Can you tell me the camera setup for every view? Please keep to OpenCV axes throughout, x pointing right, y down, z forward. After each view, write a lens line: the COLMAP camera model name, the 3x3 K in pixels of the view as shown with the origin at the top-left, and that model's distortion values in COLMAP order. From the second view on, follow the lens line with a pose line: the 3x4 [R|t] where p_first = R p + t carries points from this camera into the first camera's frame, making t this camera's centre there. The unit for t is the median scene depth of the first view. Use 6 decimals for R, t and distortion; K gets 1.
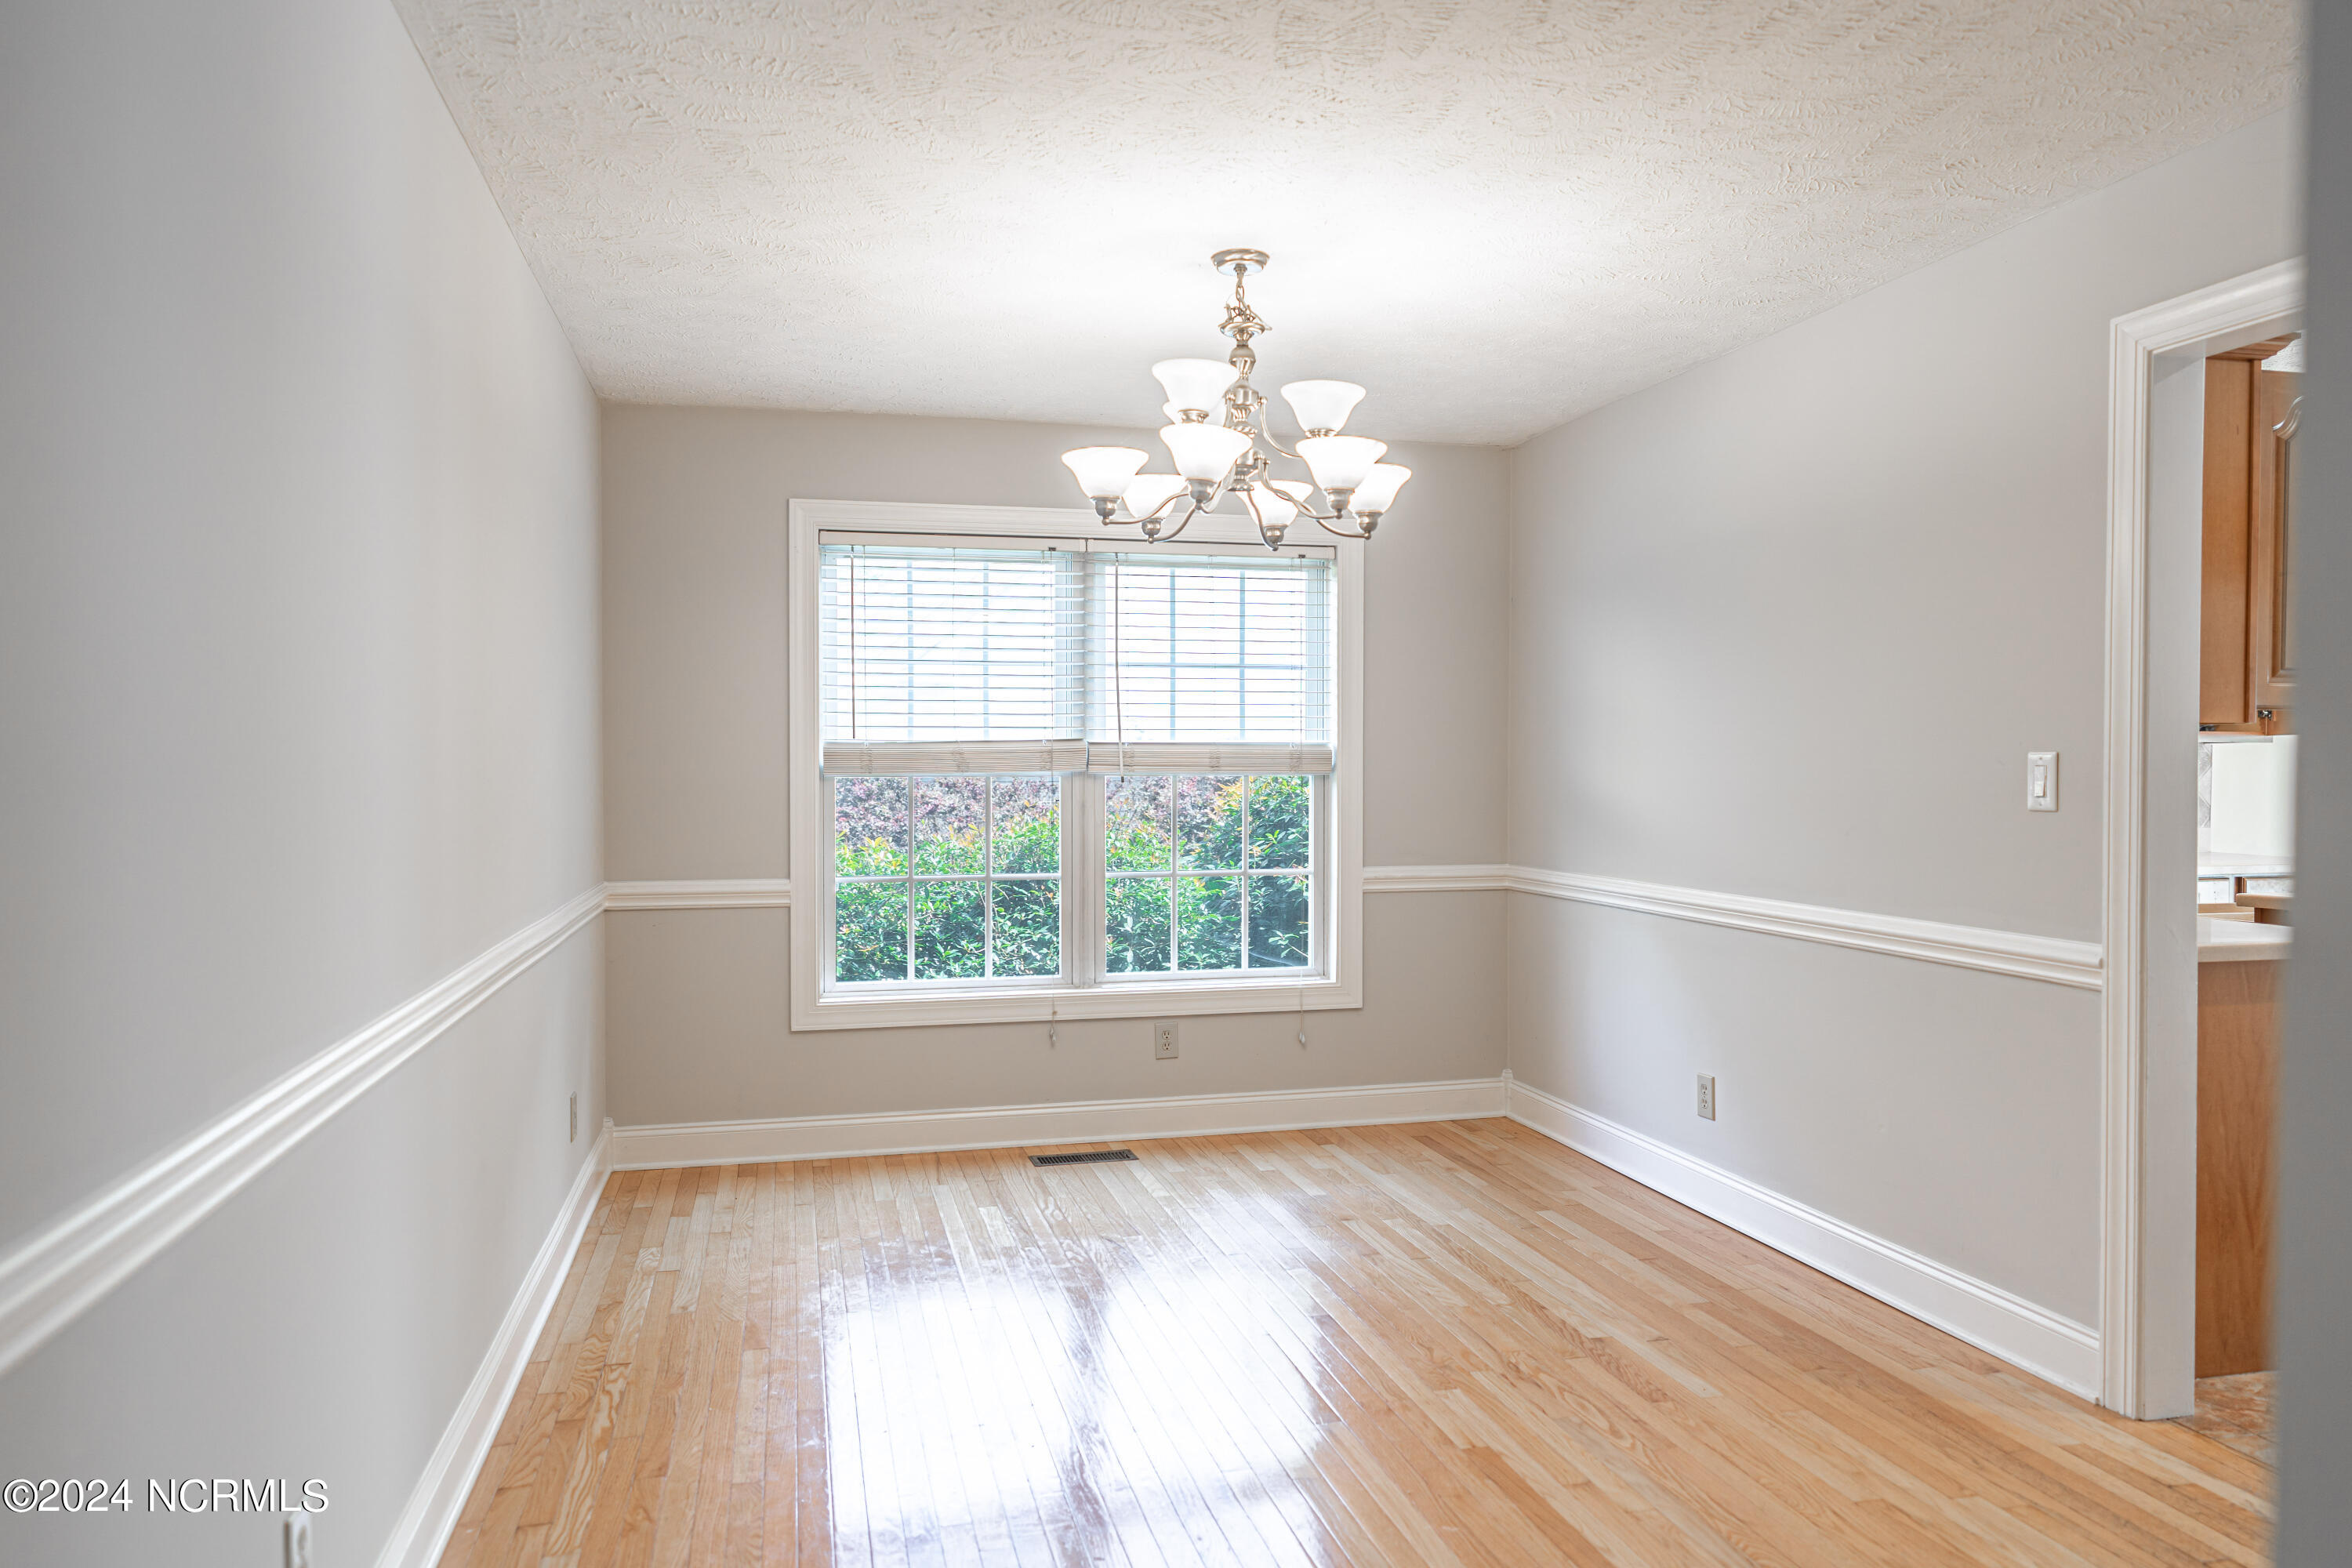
lens RADIAL K [[1559.7, 0, 1168.2], [0, 1559.7, 788.6], [0, 0, 1]] dist [0.000160, 0.003792]
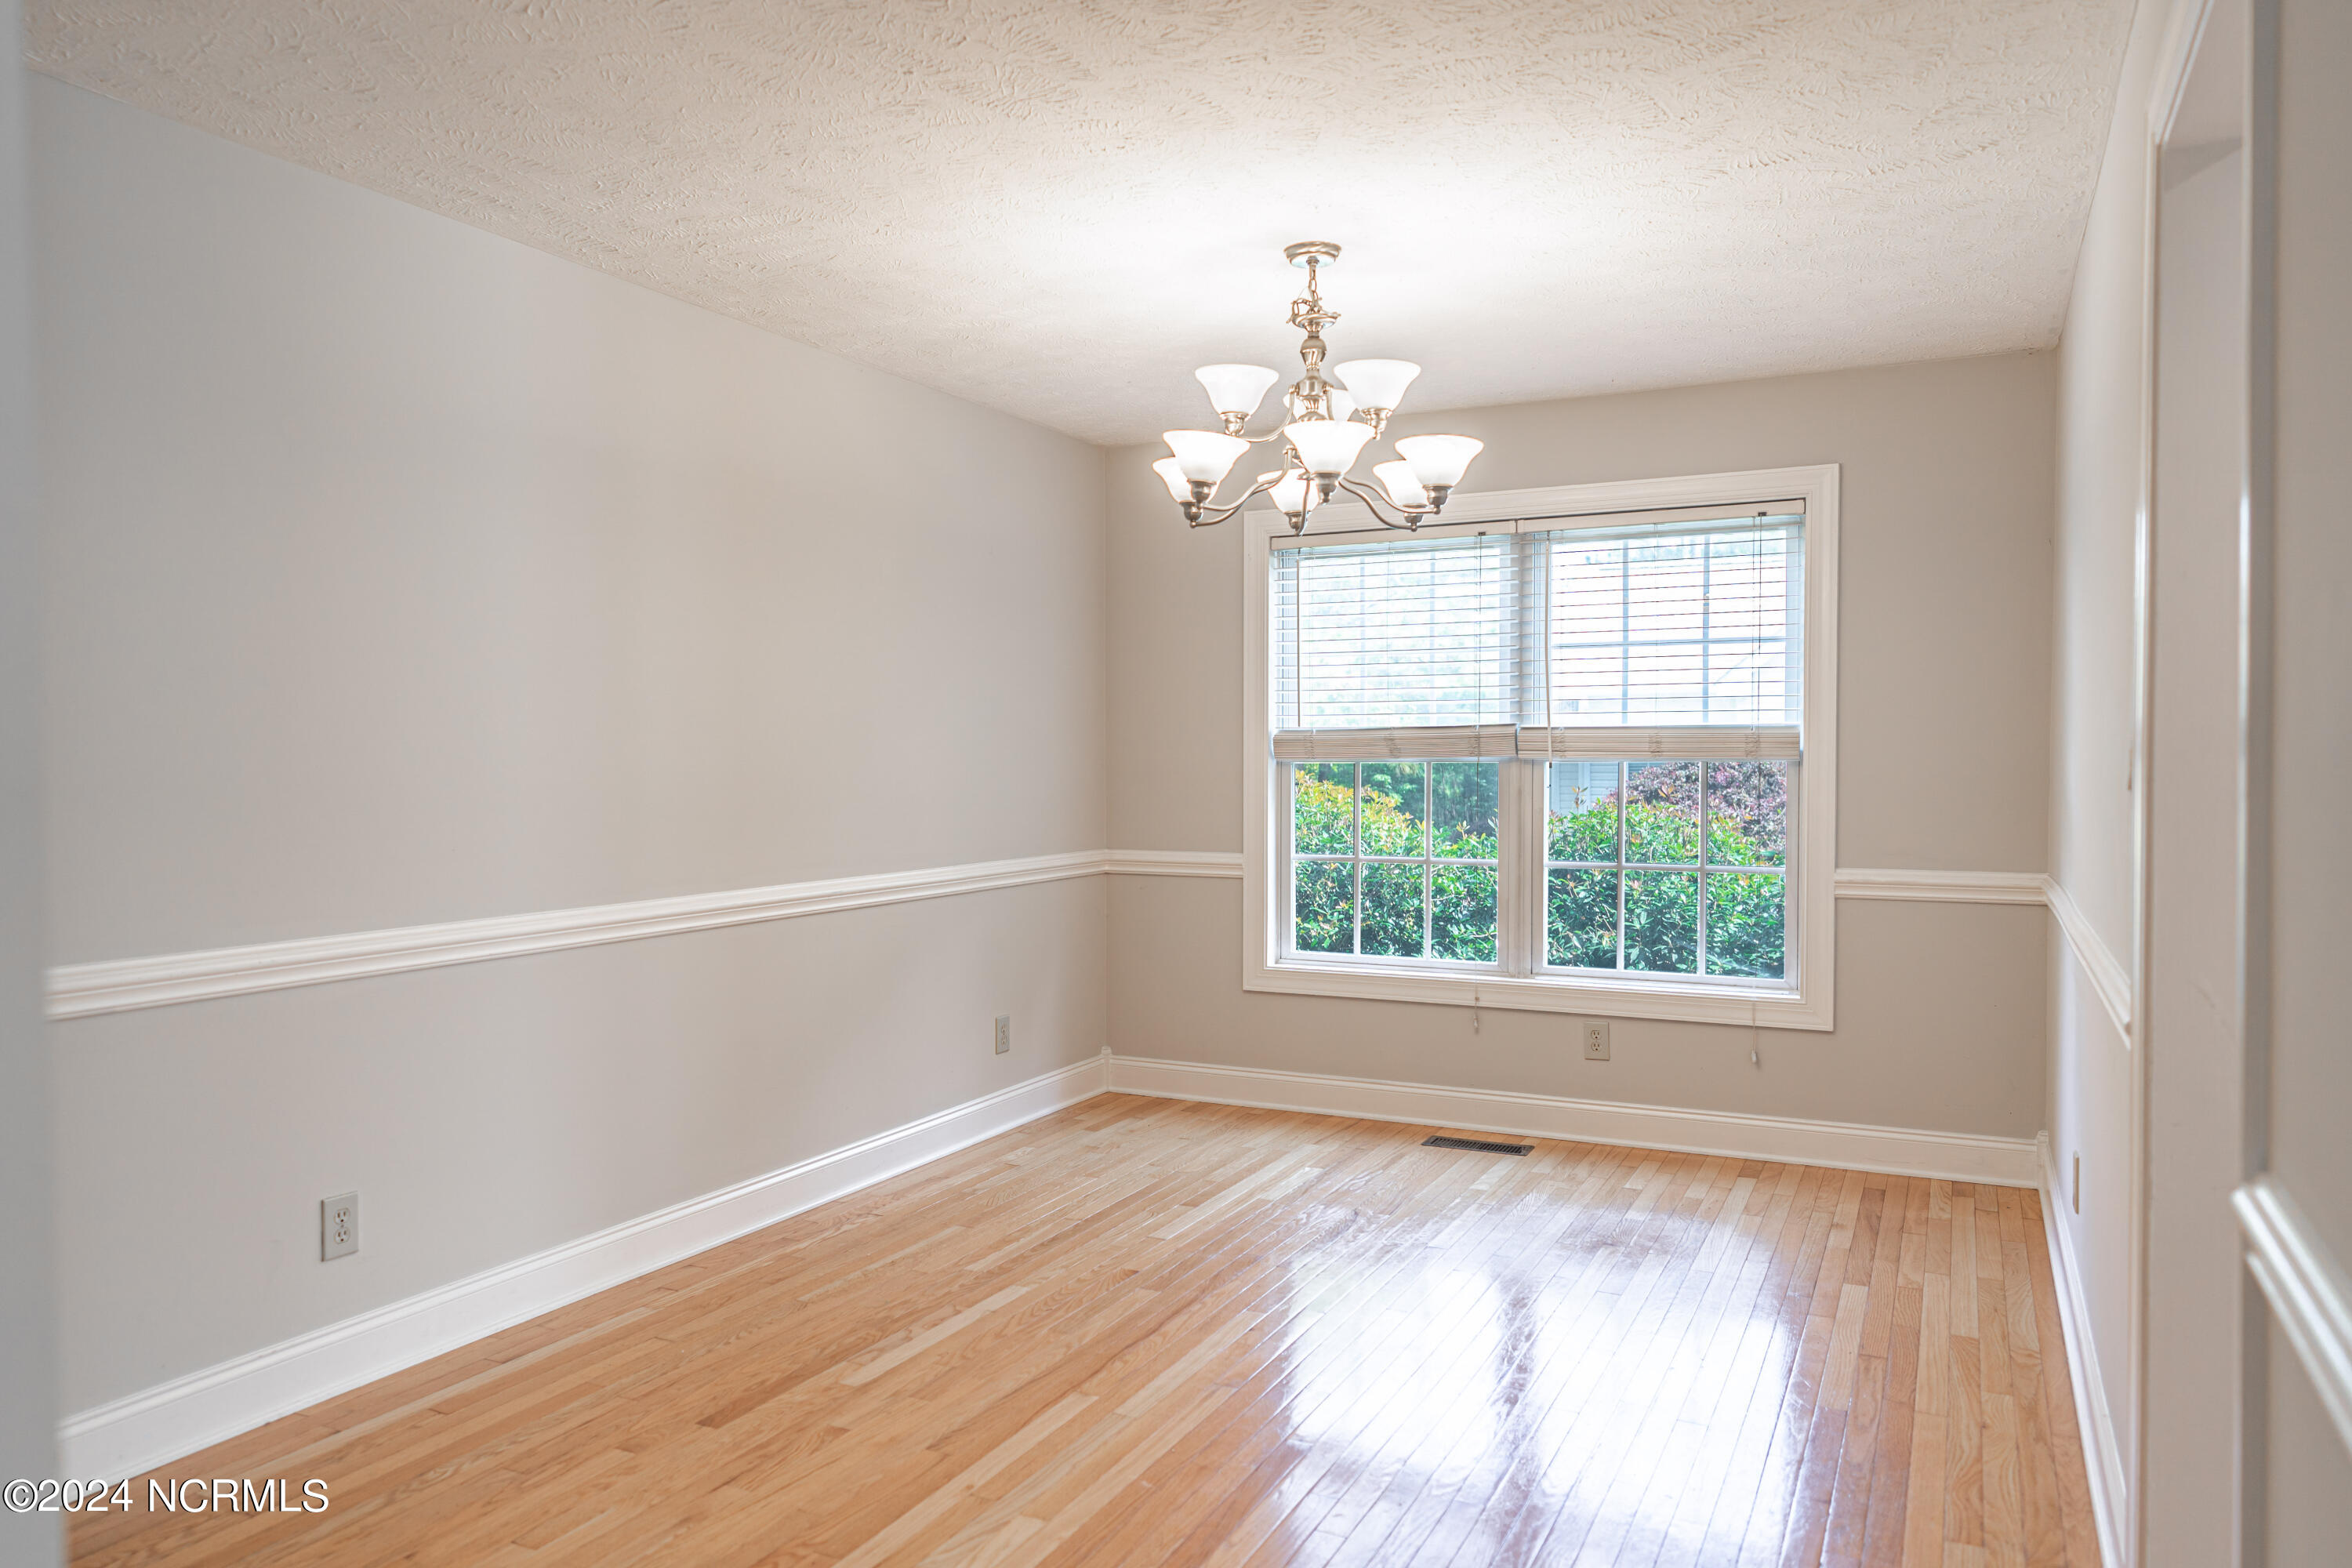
lens RADIAL K [[1577.2, 0, 1176.0], [0, 1577.2, 784.0], [0, 0, 1]] dist [-0.004579, 0.003032]
pose [[0.759179, 0.011734, -0.650776, 0.447724], [-0.008001, 0.999930, 0.008696, -0.000865], [0.650833, -0.001395, 0.759220, 0.111654]]
